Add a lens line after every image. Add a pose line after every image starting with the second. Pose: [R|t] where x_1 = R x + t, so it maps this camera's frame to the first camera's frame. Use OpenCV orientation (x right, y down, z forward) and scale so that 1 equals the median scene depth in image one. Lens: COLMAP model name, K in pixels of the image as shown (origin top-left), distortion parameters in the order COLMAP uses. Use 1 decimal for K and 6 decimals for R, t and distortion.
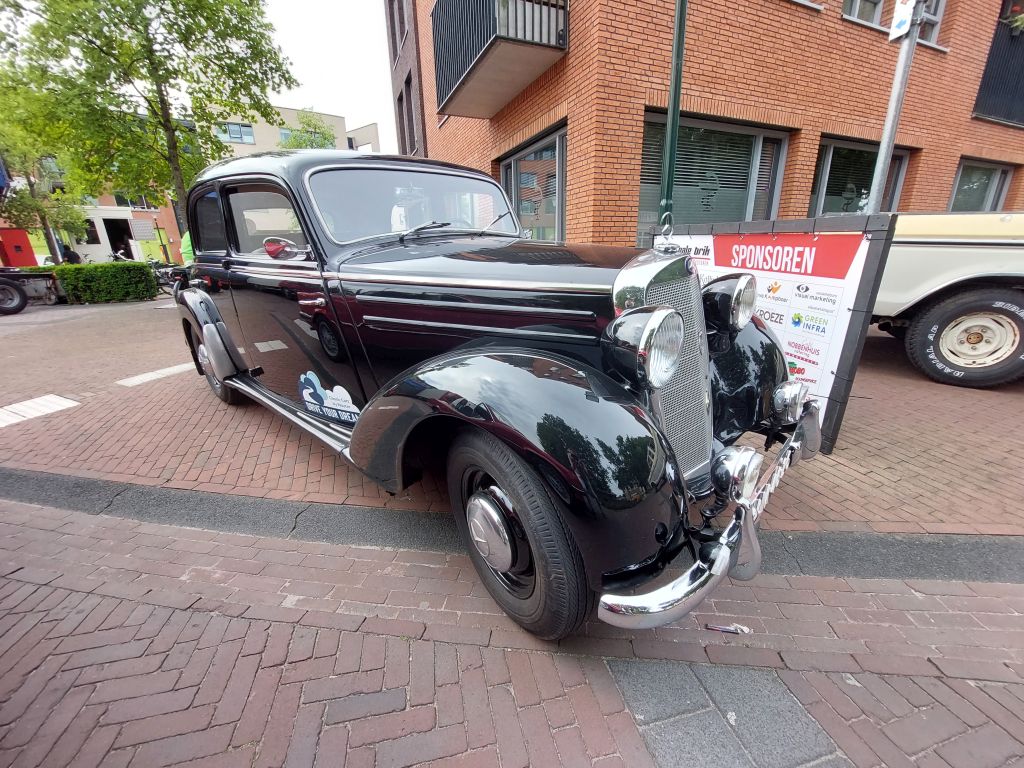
lens RADIAL K [[421.1, 0, 522.8], [0, 421.1, 391.0], [0, 0, 1]] dist [-0.025968, 0.002777]
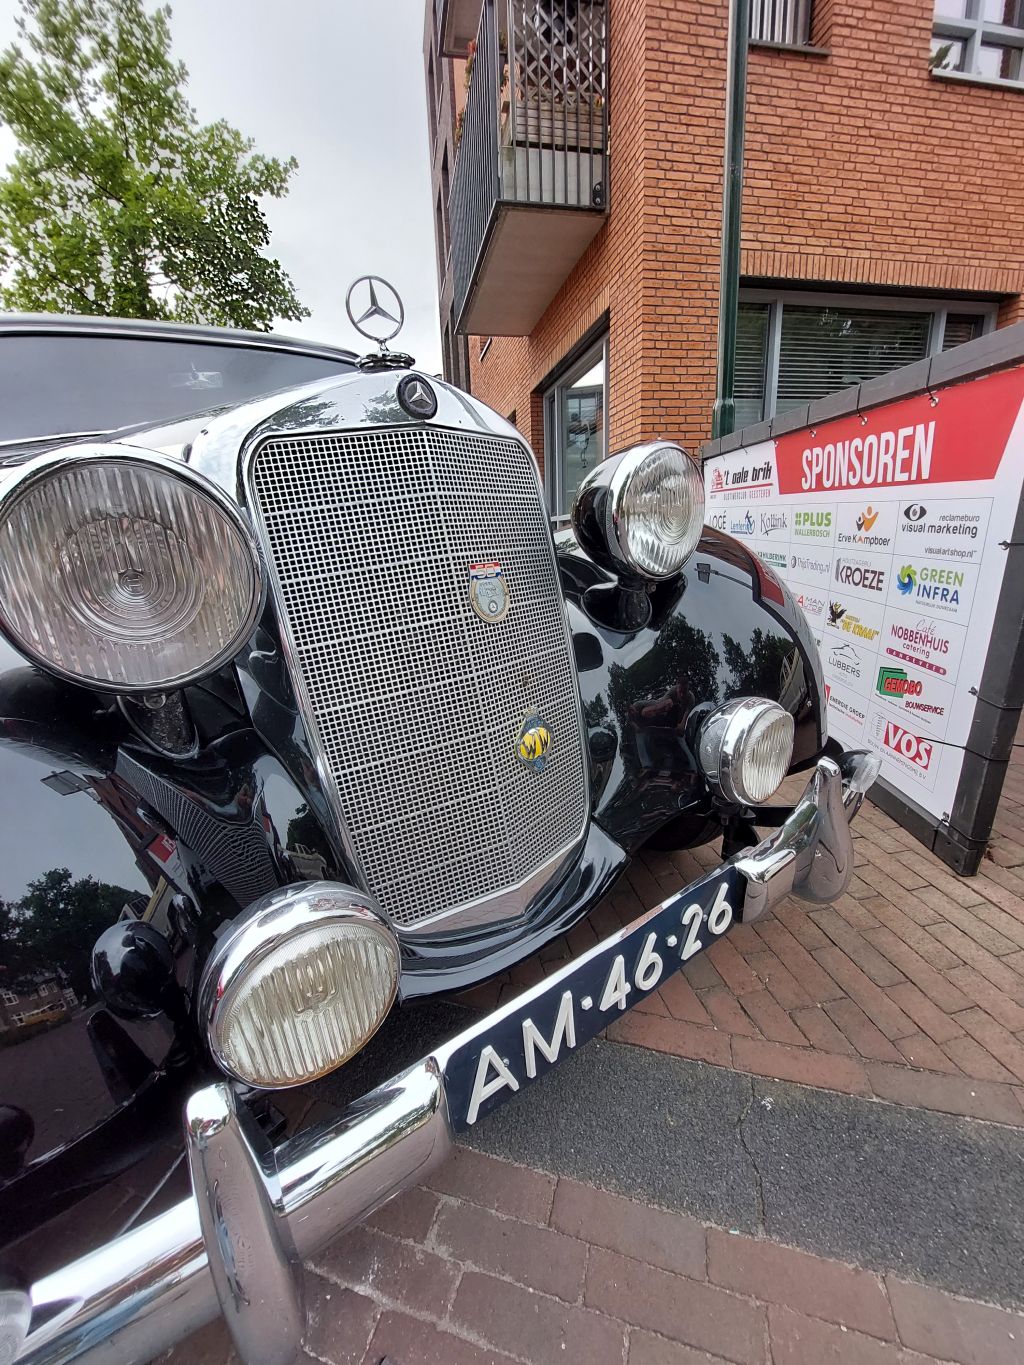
lens RADIAL K [[561.3, 0, 504.2], [0, 561.3, 676.4], [0, 0, 1]] dist [-0.025968, 0.002777]
pose [[0.974937, 0.040332, -0.218795, 0.180037], [-0.055505, 0.996428, -0.063650, 0.002213], [0.215446, 0.074199, 0.973693, 0.149870]]
